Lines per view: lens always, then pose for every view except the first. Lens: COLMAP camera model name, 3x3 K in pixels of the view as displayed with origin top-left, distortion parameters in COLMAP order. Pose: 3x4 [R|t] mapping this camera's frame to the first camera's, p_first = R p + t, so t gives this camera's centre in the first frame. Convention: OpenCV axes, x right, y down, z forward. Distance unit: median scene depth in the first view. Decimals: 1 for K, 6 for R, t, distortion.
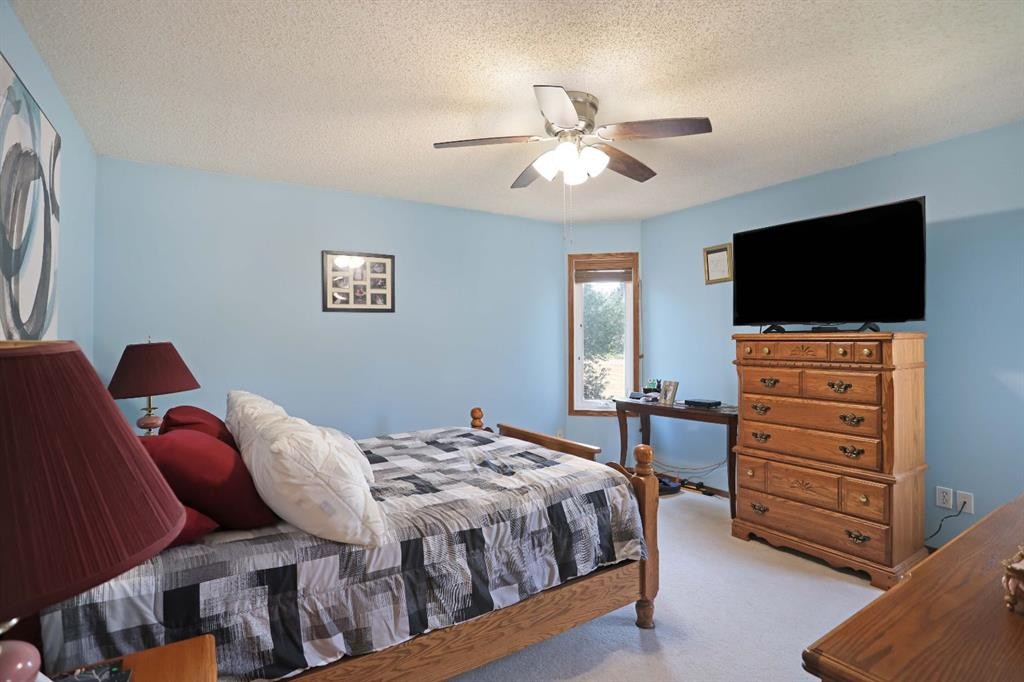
lens RADIAL K [[501.6, 0, 508.1], [0, 501.6, 336.9], [0, 0, 1]] dist [-0.069196, 0.030118]
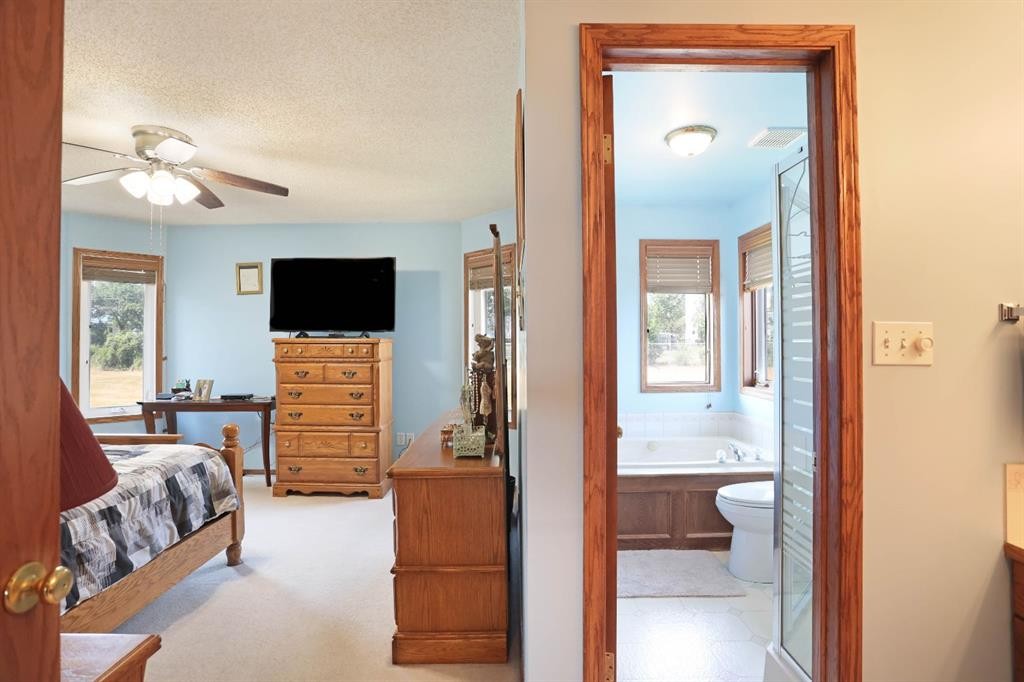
lens RADIAL K [[501.6, 0, 508.1], [0, 501.6, 336.9], [0, 0, 1]] dist [-0.069196, 0.030118]
pose [[0.551631, 0.012161, 0.833999, -0.398759], [-0.007191, 0.999926, -0.009824, -0.001324], [-0.834057, -0.000578, 0.551678, -0.306662]]
